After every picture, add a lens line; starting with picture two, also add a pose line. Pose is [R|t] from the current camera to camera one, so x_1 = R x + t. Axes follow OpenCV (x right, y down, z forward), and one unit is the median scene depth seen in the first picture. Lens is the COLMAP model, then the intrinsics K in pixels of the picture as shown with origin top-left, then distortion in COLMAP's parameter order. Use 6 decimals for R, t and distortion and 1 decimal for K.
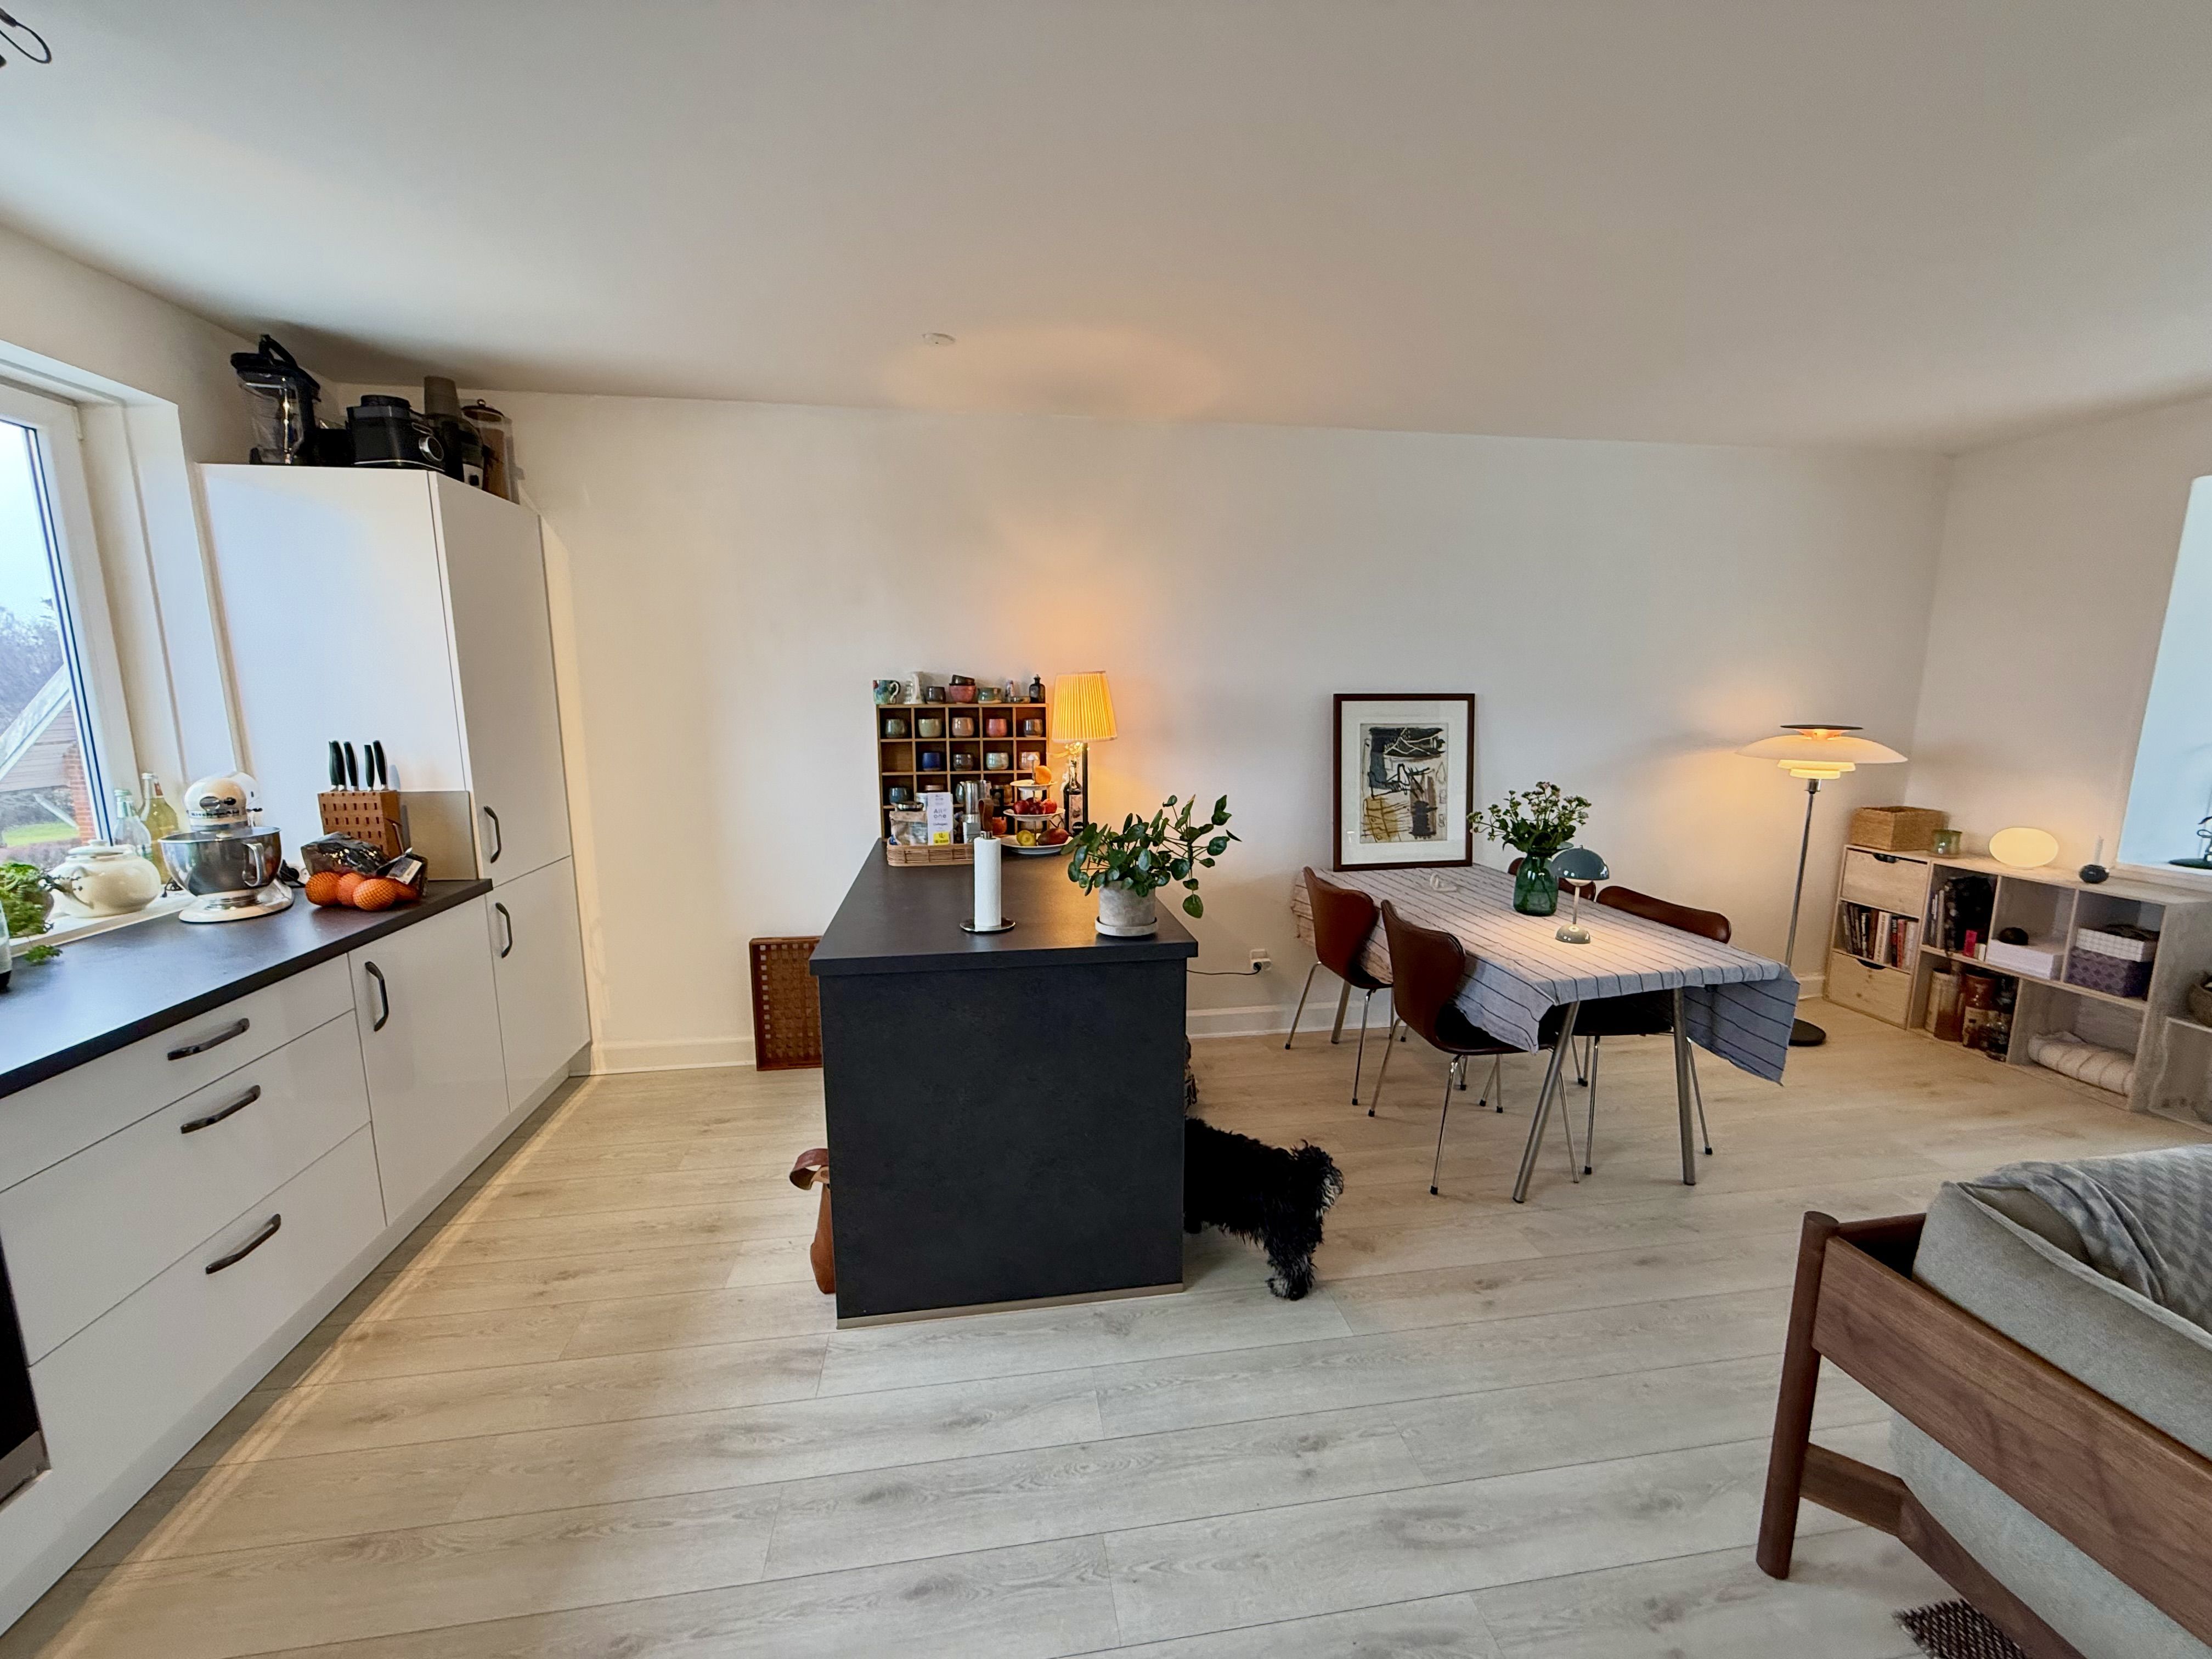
lens RADIAL K [[879.7, 0, 1102.3], [0, 879.7, 828.9], [0, 0, 1]] dist [0.000271, -0.000297]
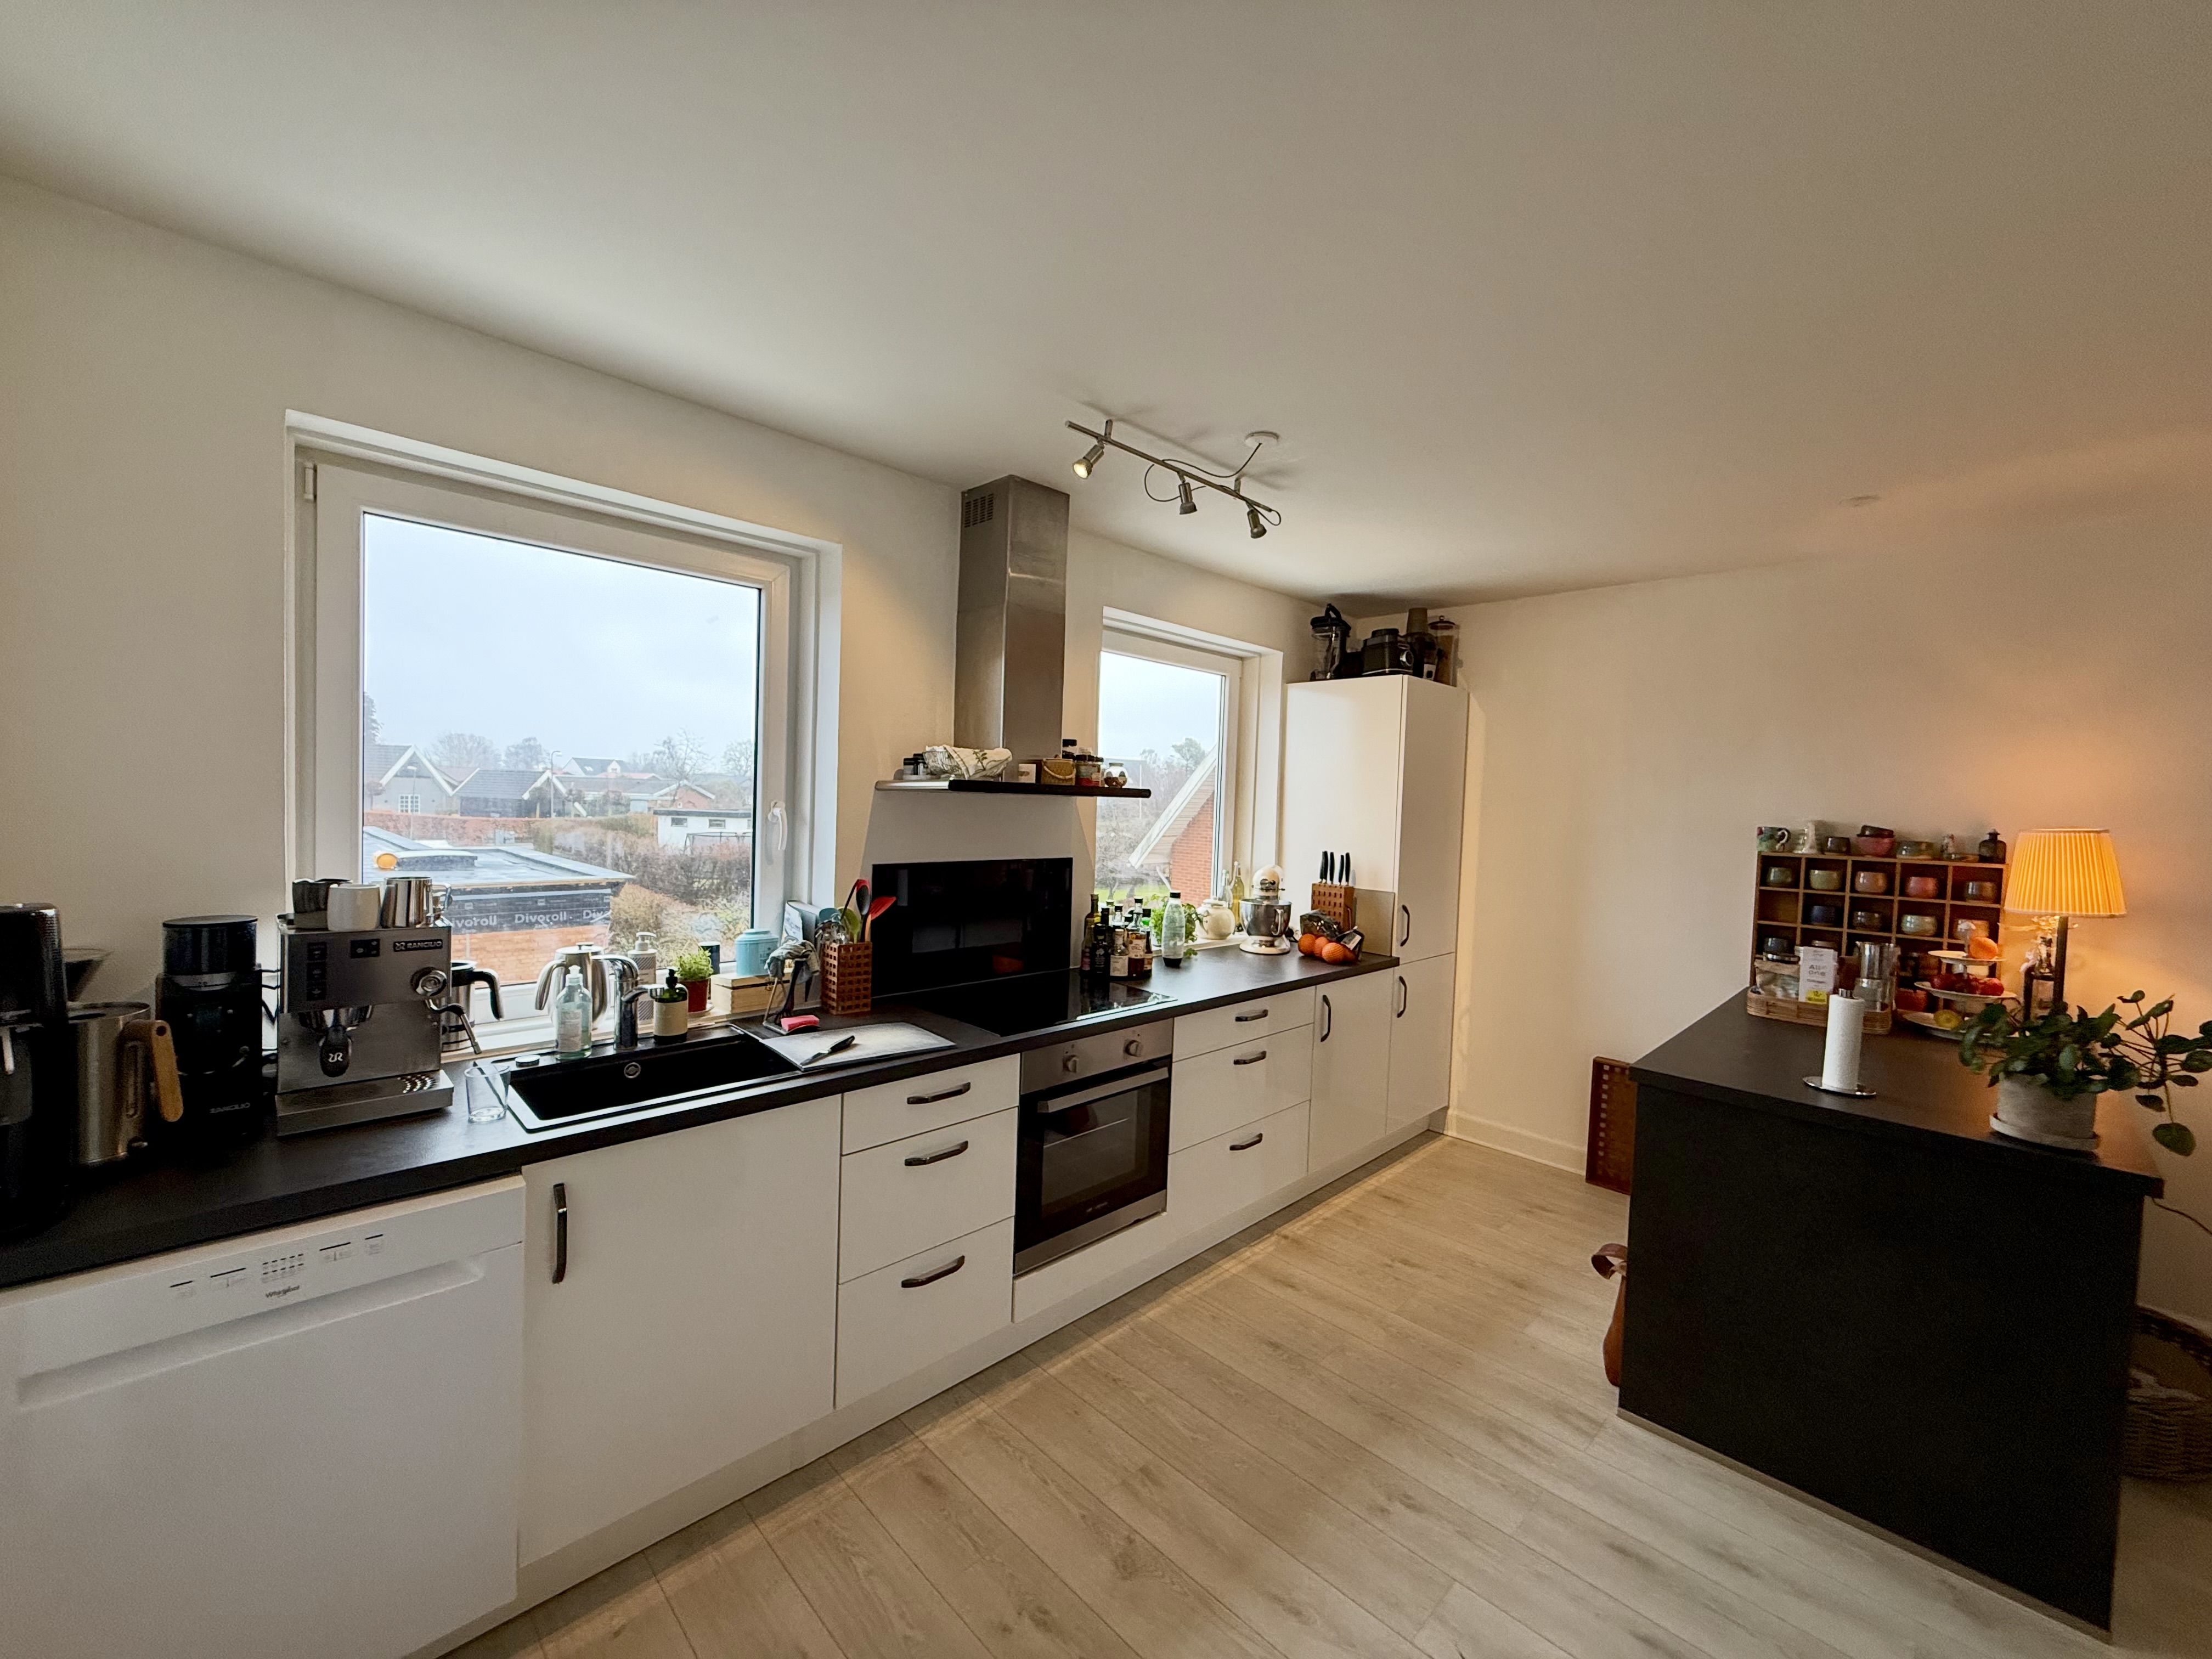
lens RADIAL K [[879.7, 0, 1100.1], [0, 879.7, 831.4], [0, 0, 1]] dist [0.000271, -0.000297]
pose [[0.588057, 0.052159, -0.807136, 0.117623], [-0.163596, 0.984963, -0.055541, 0.014318], [0.792102, 0.164706, 0.587747, -0.191837]]
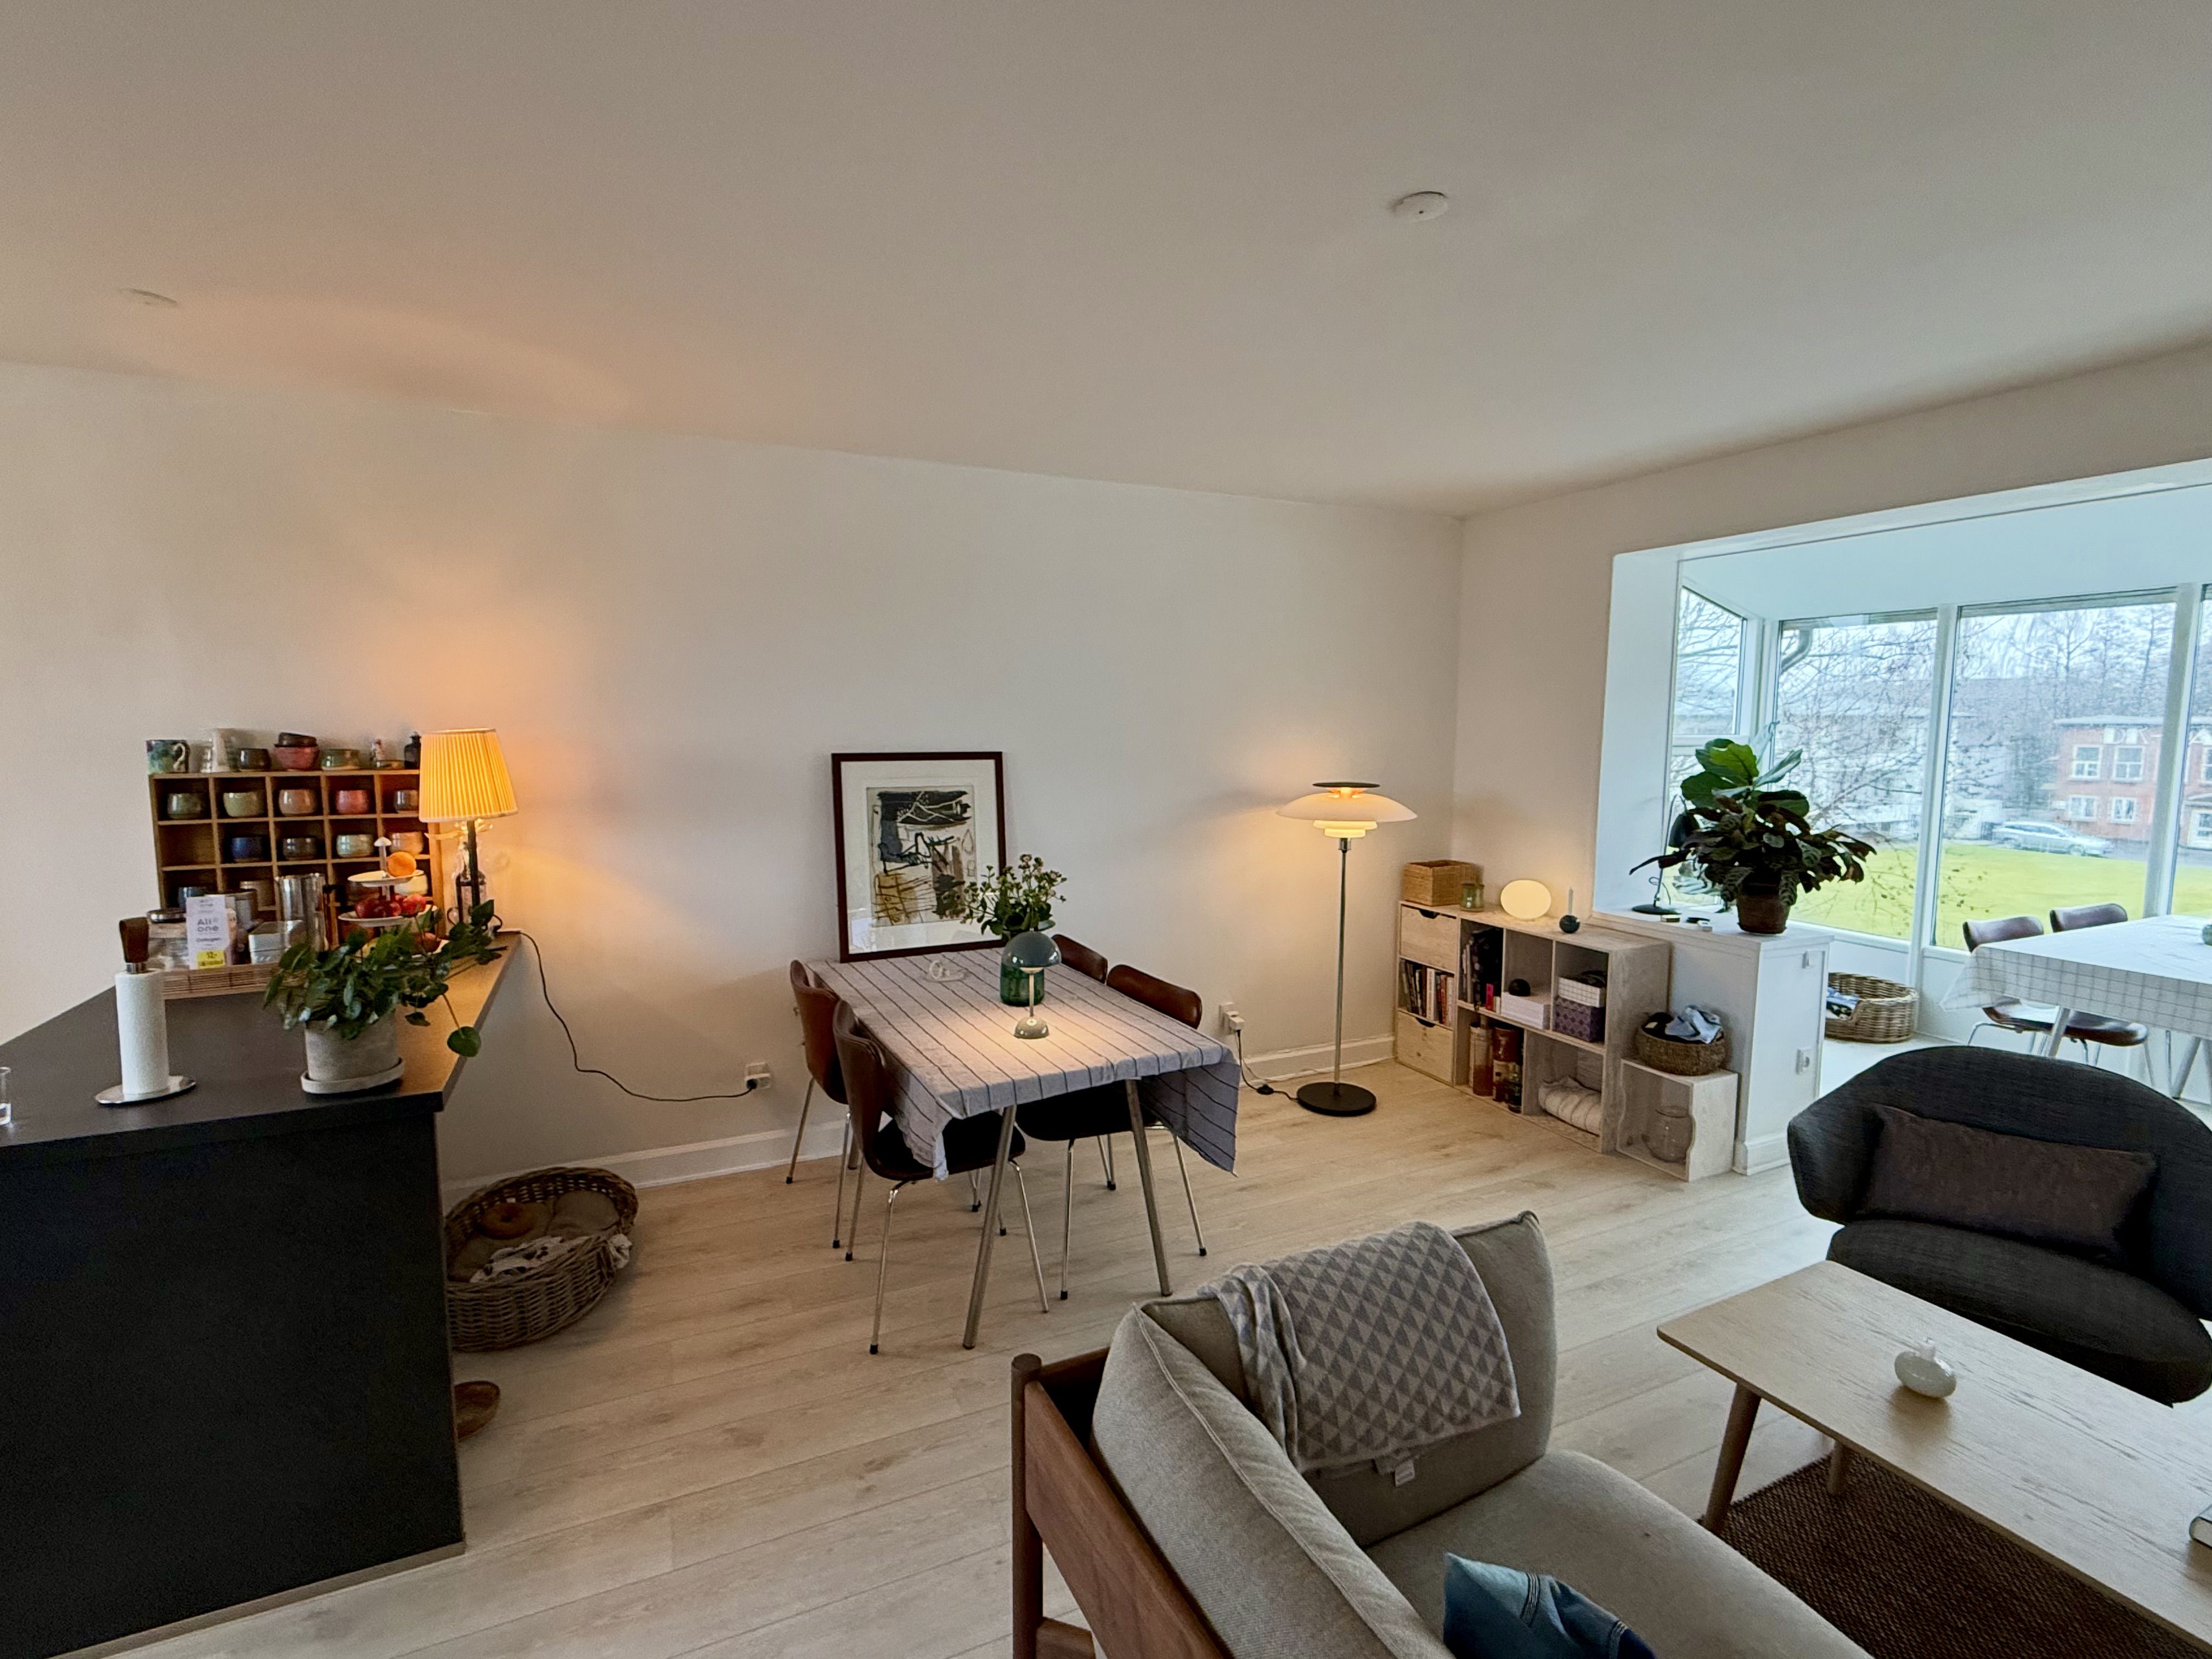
lens RADIAL K [[1037.8, 0, 1108.8], [0, 1037.8, 828.2], [0, 0, 1]] dist [0.000833, -0.001053]
pose [[0.960631, -0.024615, 0.276734, 0.297641], [0.040602, 0.997812, -0.052189, -0.022242], [-0.274844, 0.061370, 0.959528, -0.039827]]
